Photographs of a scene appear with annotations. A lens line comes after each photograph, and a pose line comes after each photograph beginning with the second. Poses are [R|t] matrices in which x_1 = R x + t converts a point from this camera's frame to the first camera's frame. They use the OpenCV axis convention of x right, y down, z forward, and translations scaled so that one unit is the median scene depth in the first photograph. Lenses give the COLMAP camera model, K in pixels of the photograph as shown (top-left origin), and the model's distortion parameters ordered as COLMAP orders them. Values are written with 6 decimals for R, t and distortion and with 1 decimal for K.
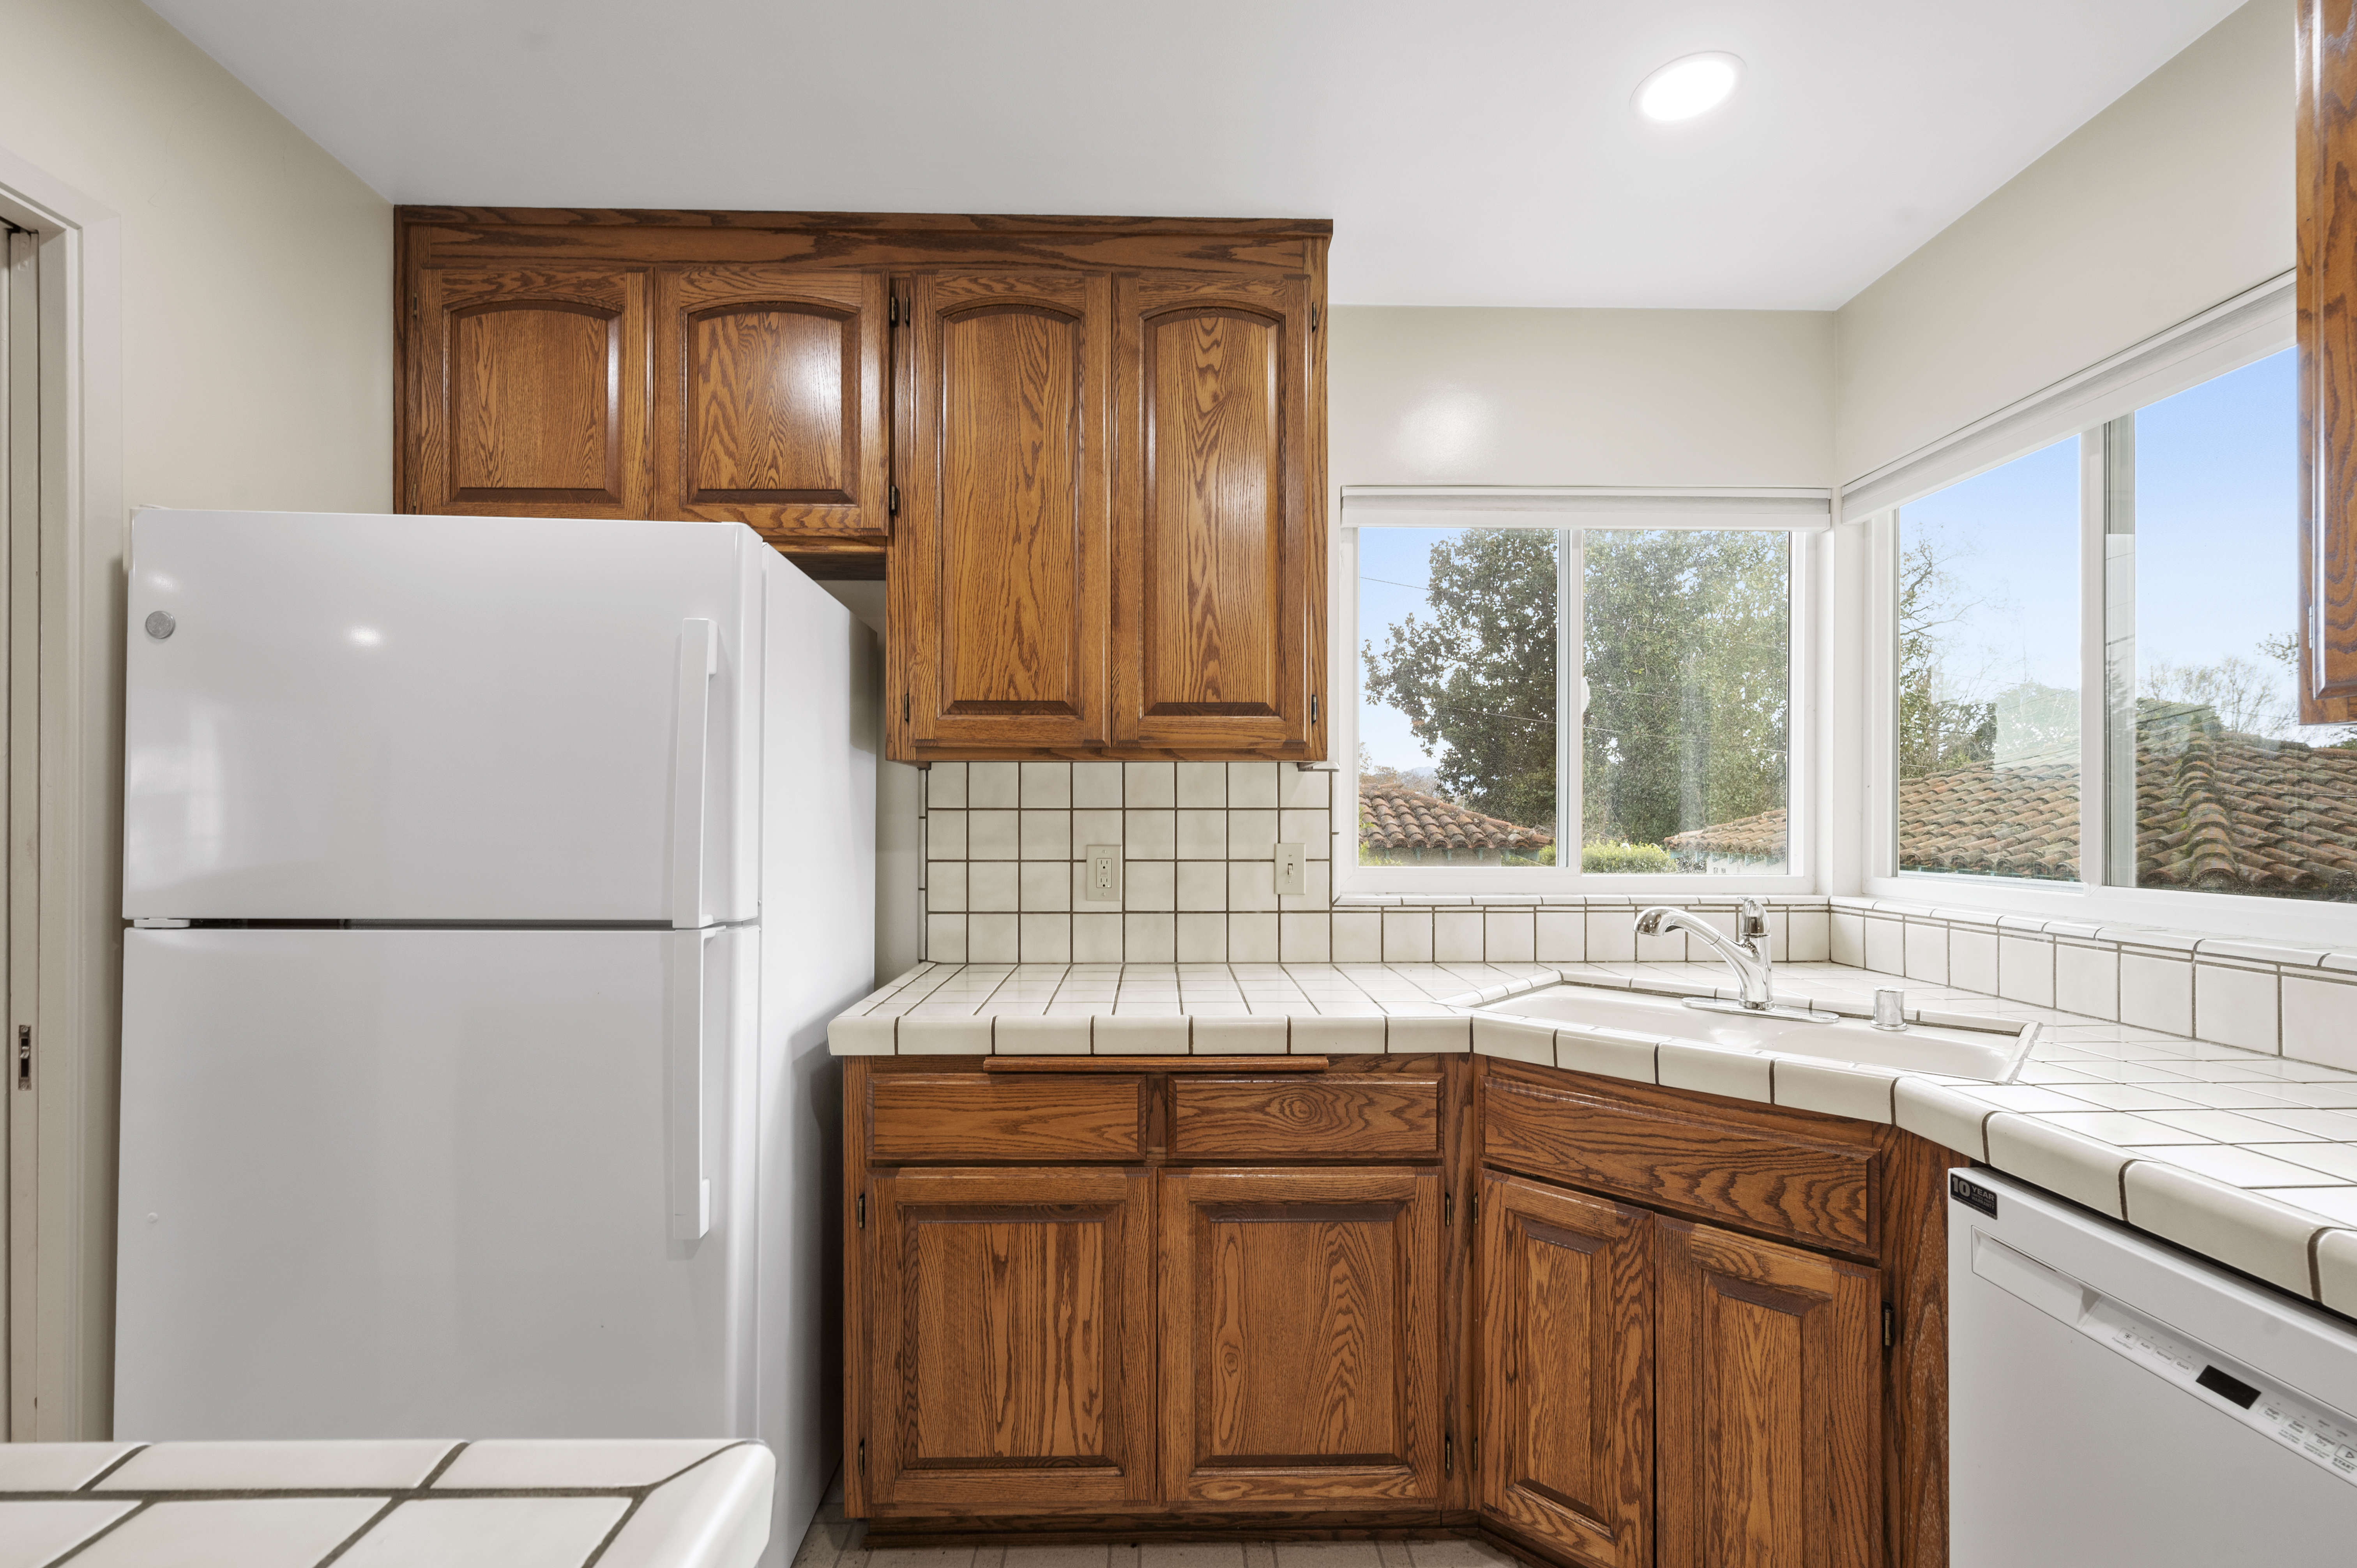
lens RADIAL K [[1011.1, 0, 1181.7], [0, 1011.1, 817.7], [0, 0, 1]] dist [-0.001962, -0.000137]
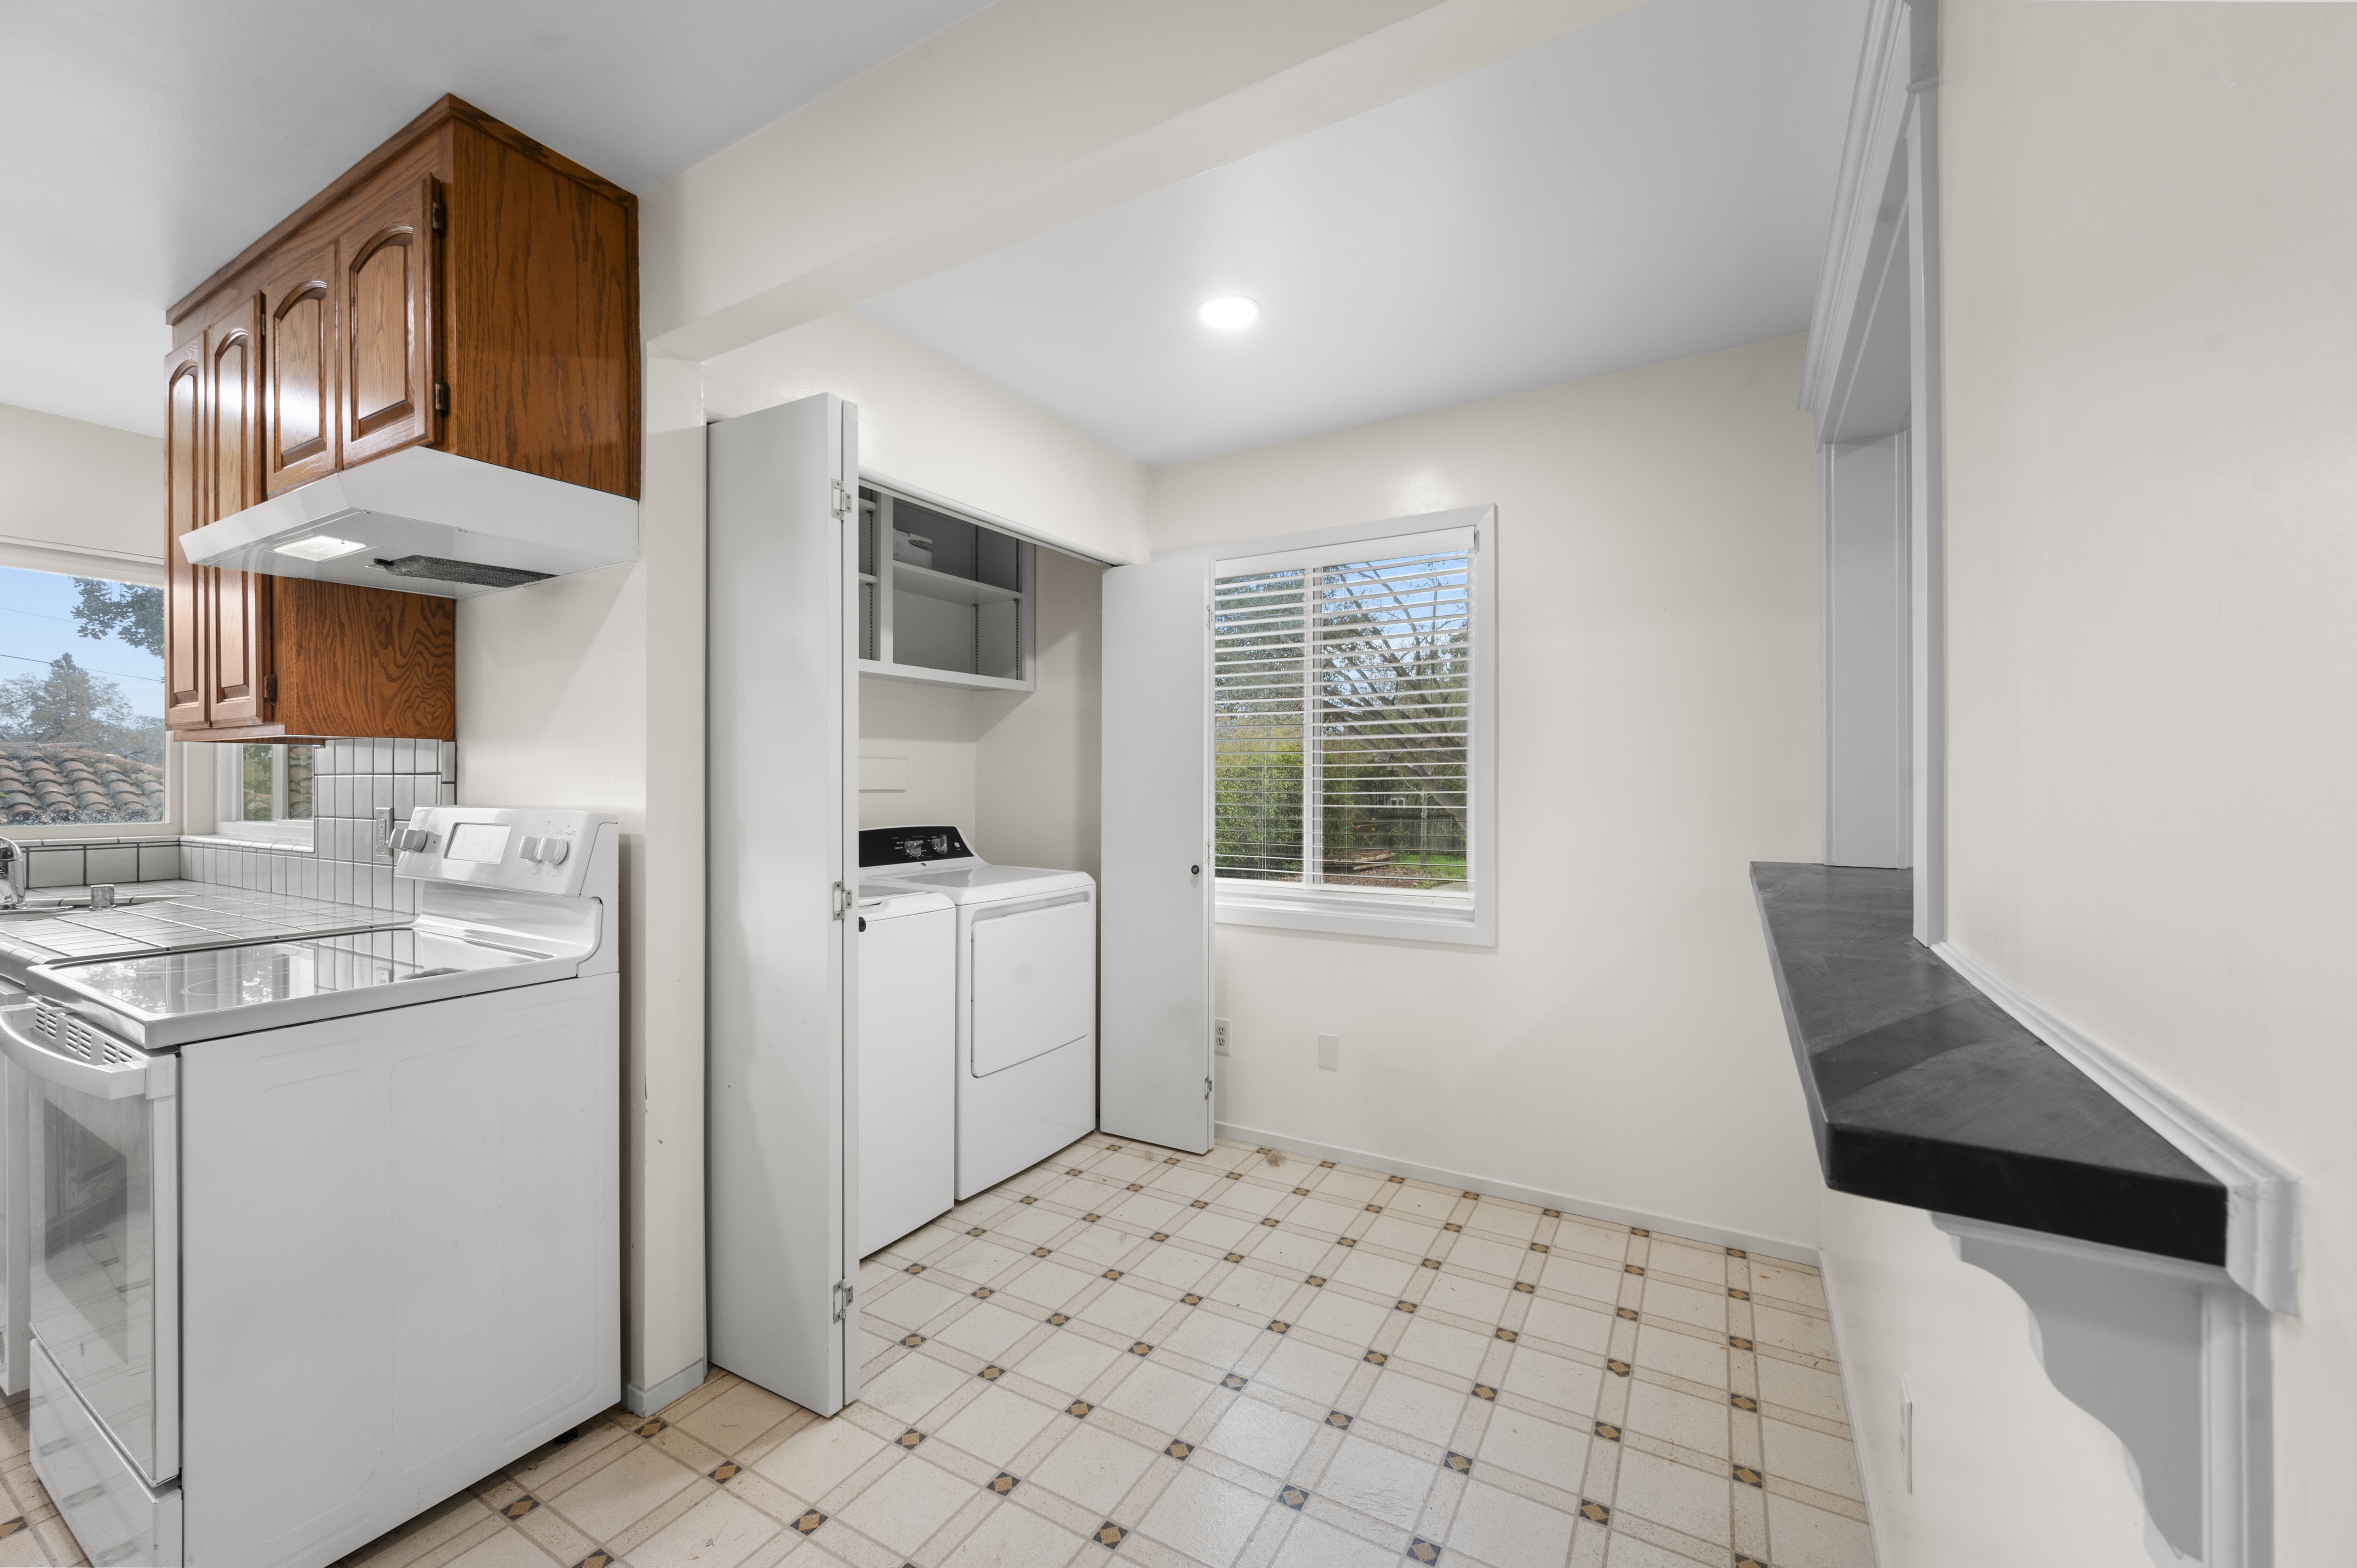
lens RADIAL K [[928.7, 0, 1178.5], [0, 928.7, 784.0], [0, 0, 1]] dist [-0.001327, 0.000291]
pose [[0.520192, -0.001365, 0.854048, 0.328812], [0.001767, 0.999998, 0.000522, 0.005121], [-0.854047, 0.001238, 0.520194, -1.336943]]
